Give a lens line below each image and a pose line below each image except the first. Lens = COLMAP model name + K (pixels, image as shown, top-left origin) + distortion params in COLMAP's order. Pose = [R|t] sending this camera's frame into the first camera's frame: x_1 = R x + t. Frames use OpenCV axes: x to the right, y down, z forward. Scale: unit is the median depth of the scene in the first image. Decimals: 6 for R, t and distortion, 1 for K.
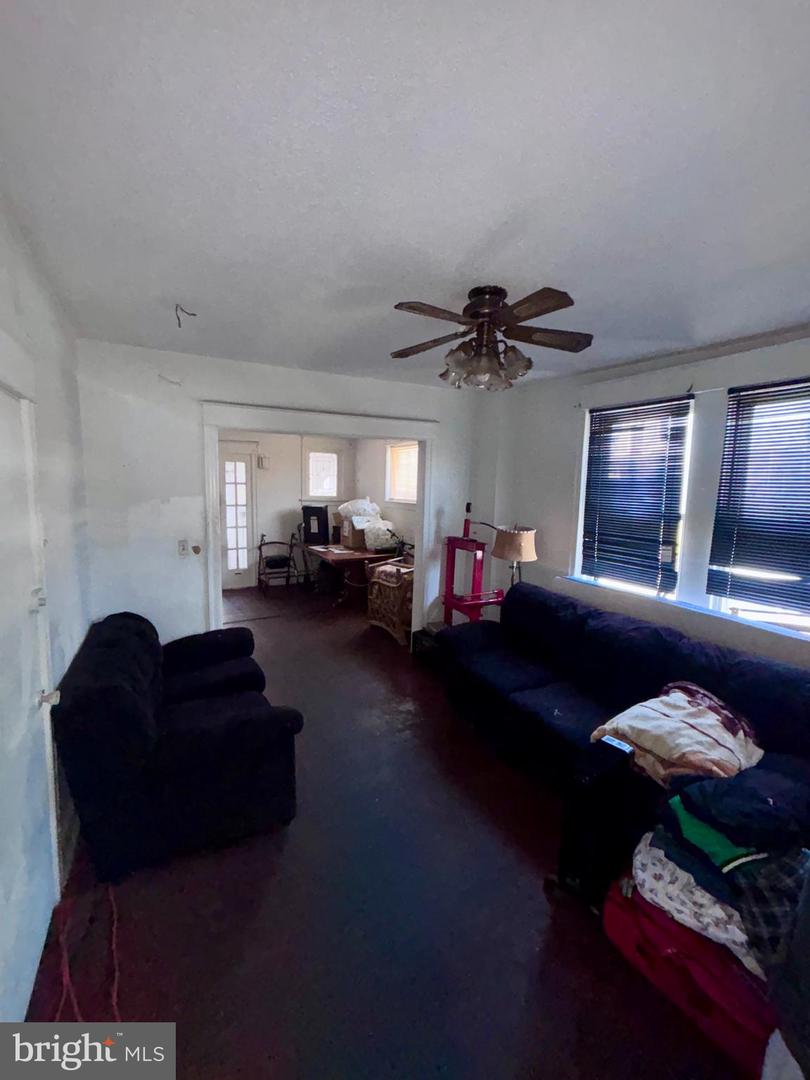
lens RADIAL K [[437.1, 0, 405.0], [0, 437.1, 540.0], [0, 0, 1]] dist [0.001998, -0.000126]
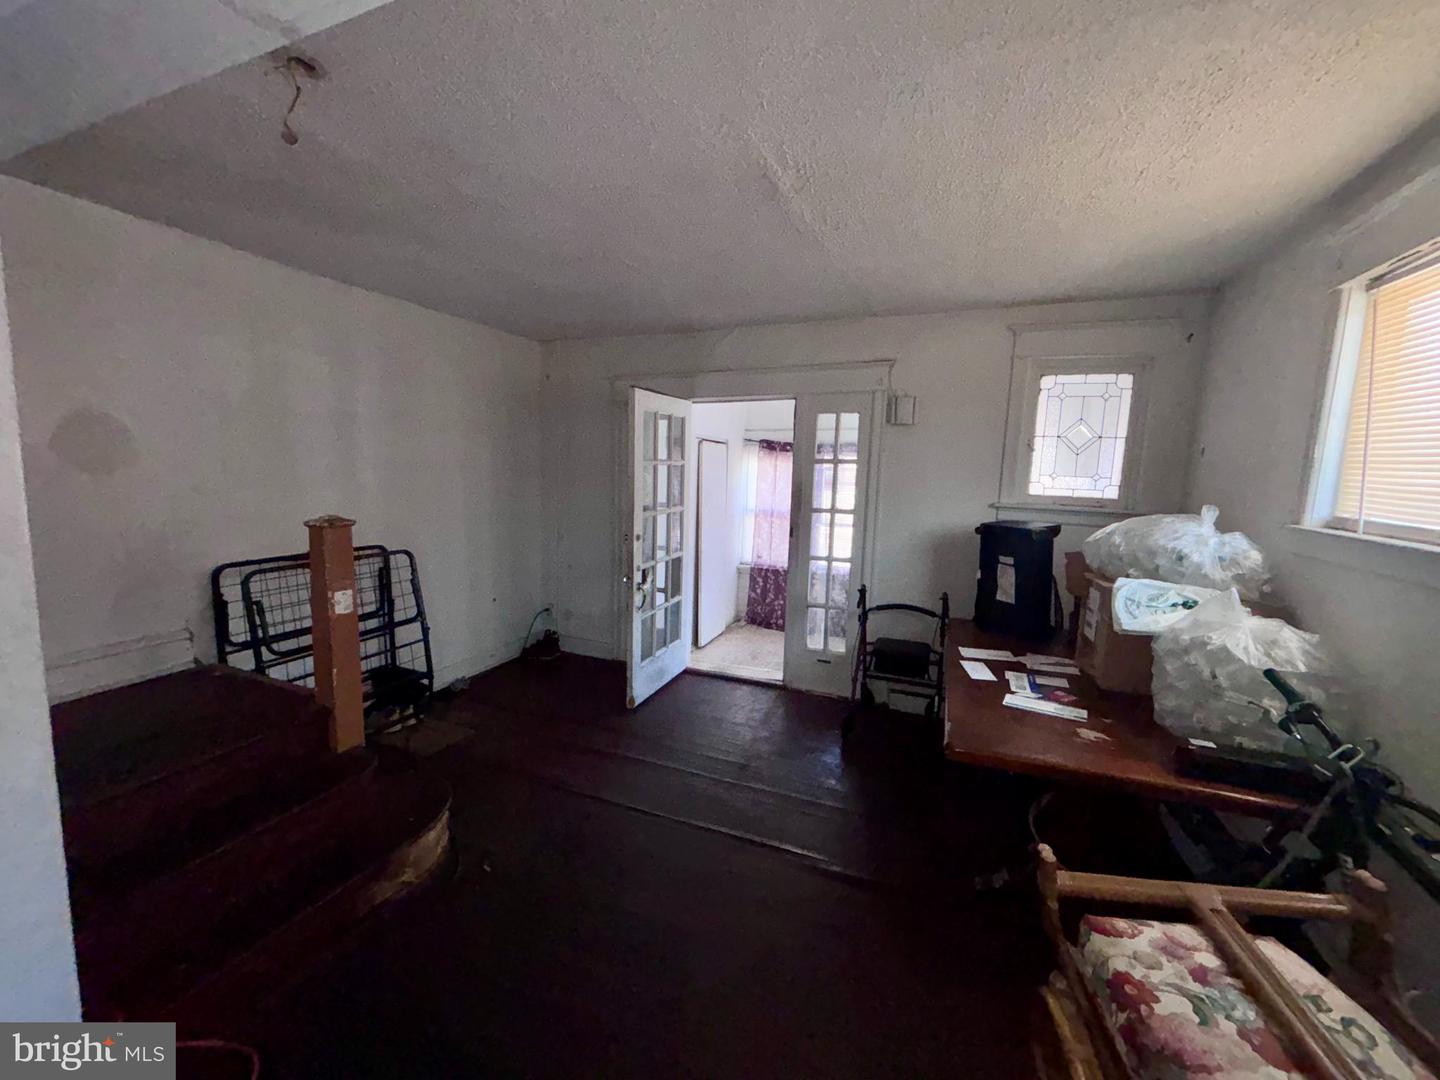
lens RADIAL K [[582.8, 0, 721.0], [0, 582.8, 536.6], [0, 0, 1]] dist [0.001998, -0.000126]
pose [[0.623798, 0.093233, -0.776005, 0.004687], [-0.107246, 0.993679, 0.033175, -0.059873], [0.774193, 0.062529, 0.629854, 0.538047]]
